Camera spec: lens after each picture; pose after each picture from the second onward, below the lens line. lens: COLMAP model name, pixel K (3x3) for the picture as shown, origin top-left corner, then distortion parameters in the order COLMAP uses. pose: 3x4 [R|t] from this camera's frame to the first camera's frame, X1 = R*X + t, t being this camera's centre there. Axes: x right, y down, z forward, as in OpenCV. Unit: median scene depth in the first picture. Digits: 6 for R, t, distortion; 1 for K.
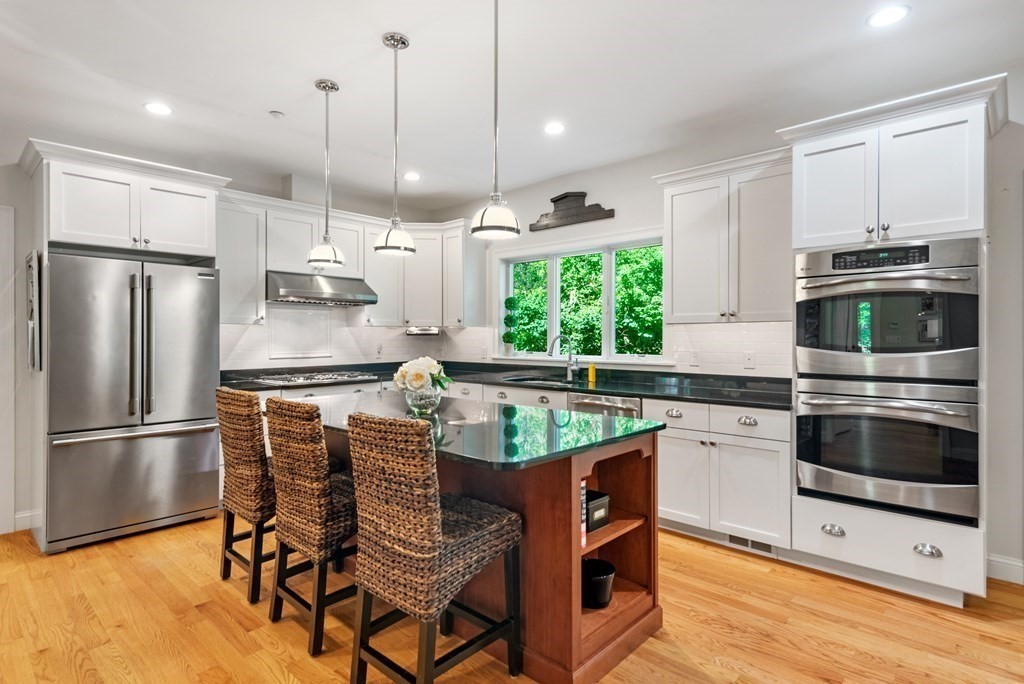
lens RADIAL K [[537.6, 0, 513.4], [0, 537.6, 337.6], [0, 0, 1]] dist [0.006918, -0.001243]
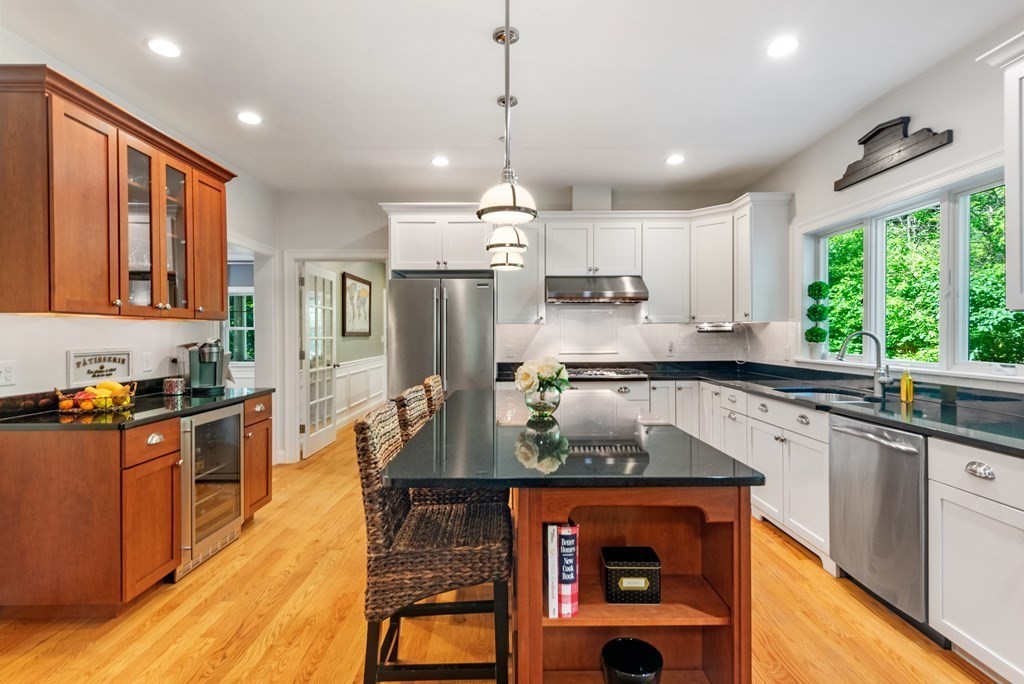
lens RADIAL K [[505.0, 0, 509.9], [0, 505.0, 337.7], [0, 0, 1]] dist [0.016687, -0.001479]
pose [[0.676143, 0.002485, -0.736766, 0.269266], [0.002289, 0.999982, 0.005473, -0.000810], [0.736767, -0.005387, 0.676125, 0.211686]]
